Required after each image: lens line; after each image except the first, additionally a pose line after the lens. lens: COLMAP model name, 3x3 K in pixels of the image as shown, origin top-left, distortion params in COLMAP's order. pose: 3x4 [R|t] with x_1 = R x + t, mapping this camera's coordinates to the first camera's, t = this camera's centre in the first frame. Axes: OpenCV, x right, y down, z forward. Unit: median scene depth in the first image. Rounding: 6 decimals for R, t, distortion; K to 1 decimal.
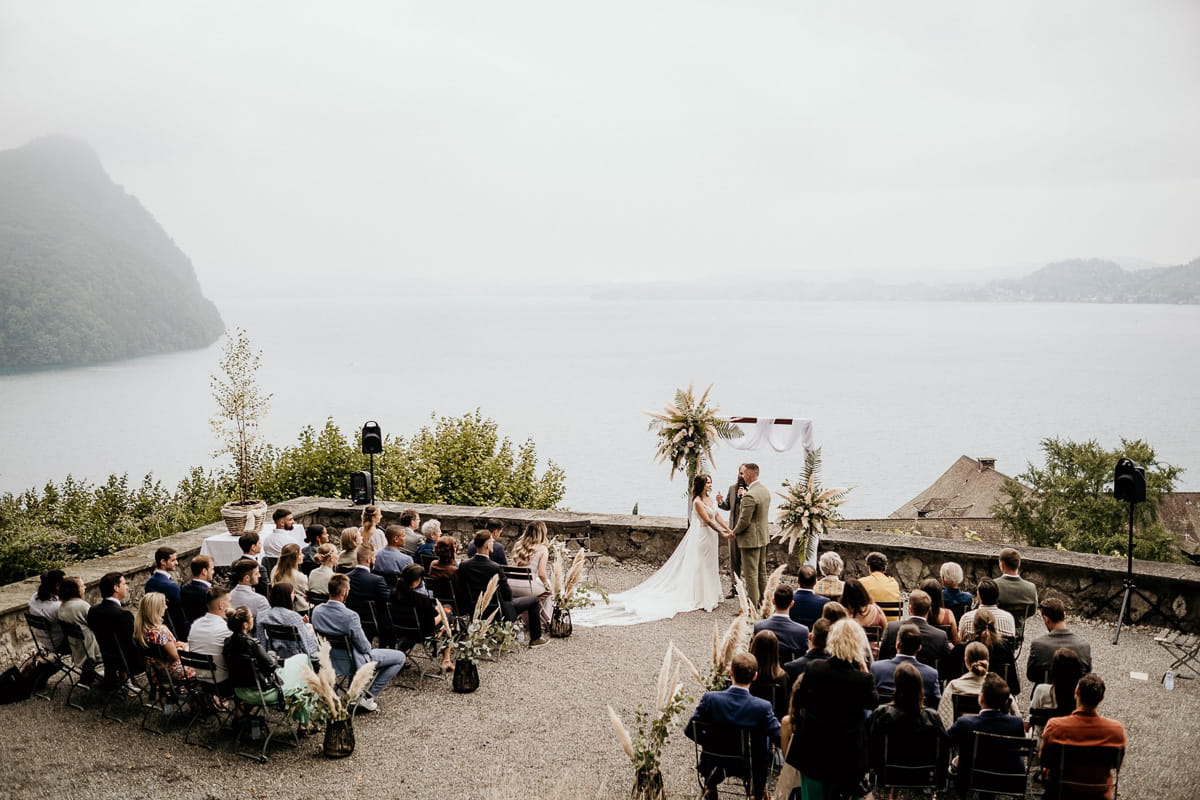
lens RADIAL K [[1242.2, 0, 600.0], [0, 1242.2, 400.0], [0, 0, 1]] dist [-0.003042, 0.012433]
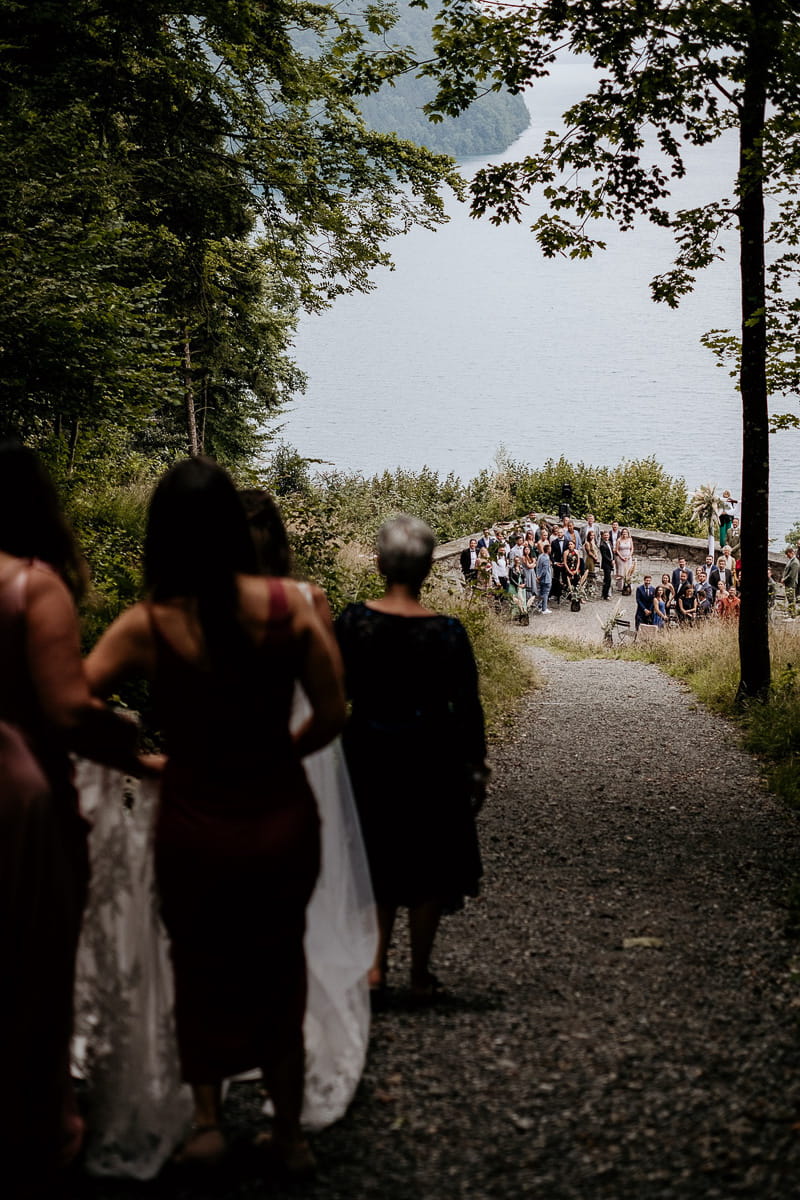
lens RADIAL K [[1242.2, 0, 400.0], [0, 1242.2, 600.0], [0, 0, 1]] dist [-0.003042, 0.012433]
pose [[0.928169, 0.080273, -0.363398, 0.343602], [-0.008915, 0.980976, 0.193922, -0.205463], [0.372052, -0.176753, 0.911228, -1.061109]]
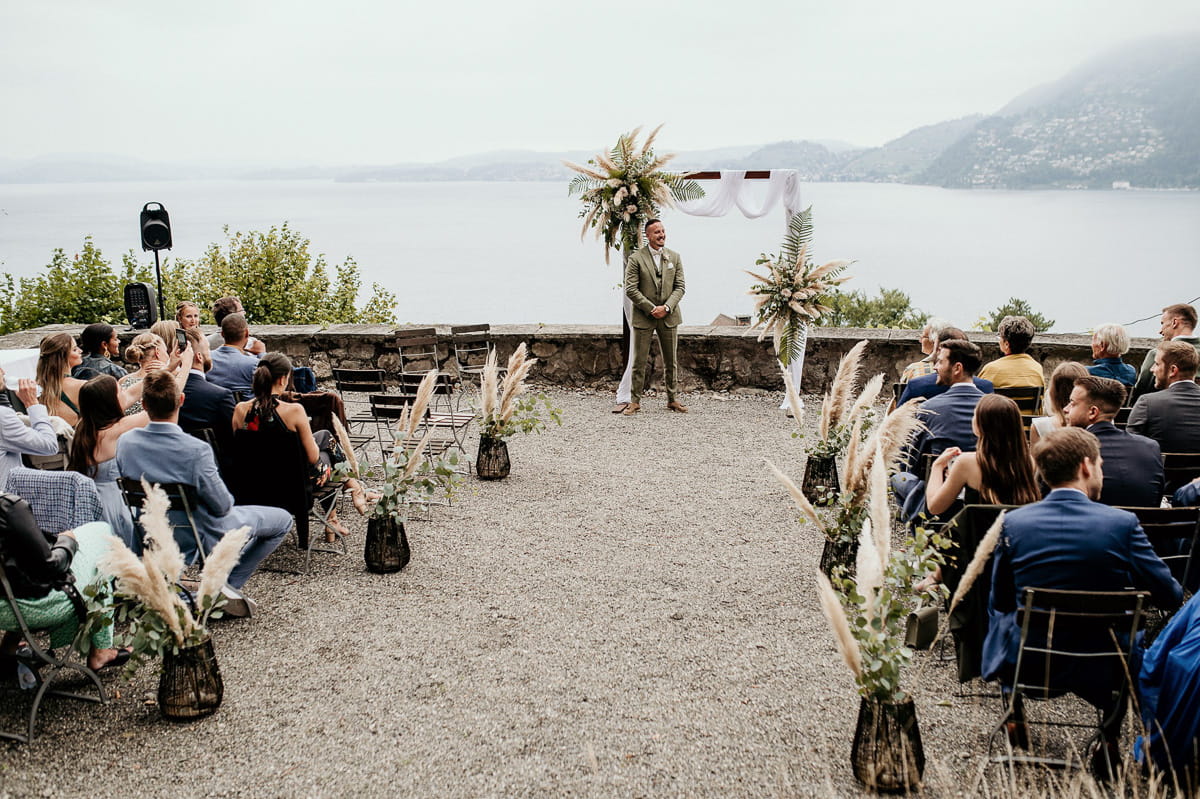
lens RADIAL K [[1092.4, 0, 600.1], [0, 1092.4, 448.2], [0, 0, 1]] dist [-0.070377, 0.004470]
pose [[0.970687, -0.055973, 0.233738, -0.093124], [0.023679, 0.990045, 0.138748, 0.079023], [-0.239177, -0.129146, 0.962349, 0.354779]]
